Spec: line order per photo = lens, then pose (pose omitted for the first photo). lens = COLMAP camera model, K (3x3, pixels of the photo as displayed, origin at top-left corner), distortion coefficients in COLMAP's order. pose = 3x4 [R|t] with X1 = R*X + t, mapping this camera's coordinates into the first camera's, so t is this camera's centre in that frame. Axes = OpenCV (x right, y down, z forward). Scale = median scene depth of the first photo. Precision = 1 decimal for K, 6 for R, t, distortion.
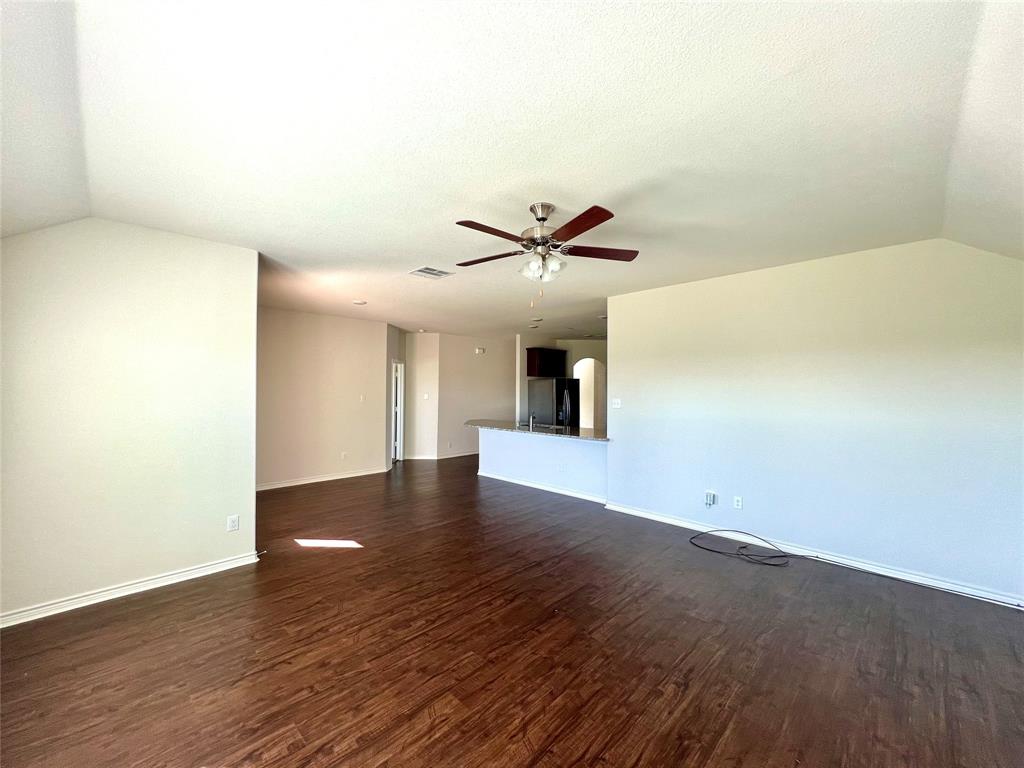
lens RADIAL K [[415.9, 0, 509.5], [0, 415.9, 385.7], [0, 0, 1]] dist [0.007728, 0.000192]
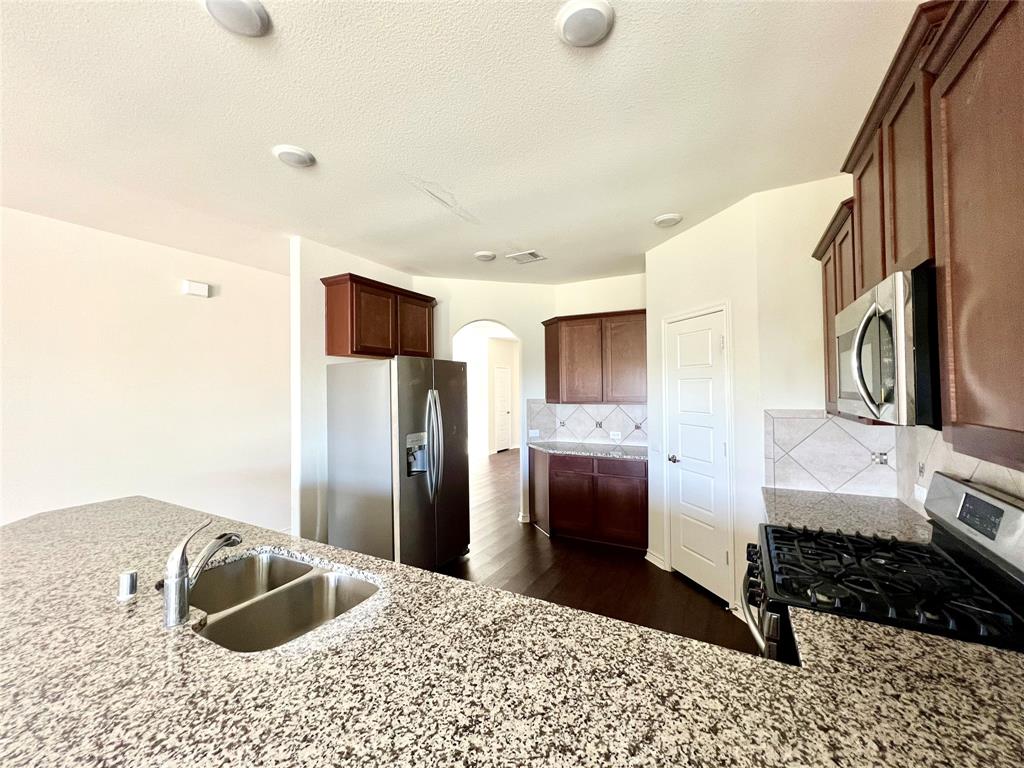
lens RADIAL K [[415.9, 0, 511.4], [0, 415.9, 383.5], [0, 0, 1]] dist [0.007728, 0.000192]
pose [[0.954292, -0.007752, 0.298777, 0.089592], [0.012860, 0.999803, -0.015132, 0.010634], [-0.298601, 0.018283, 0.954203, 0.594572]]
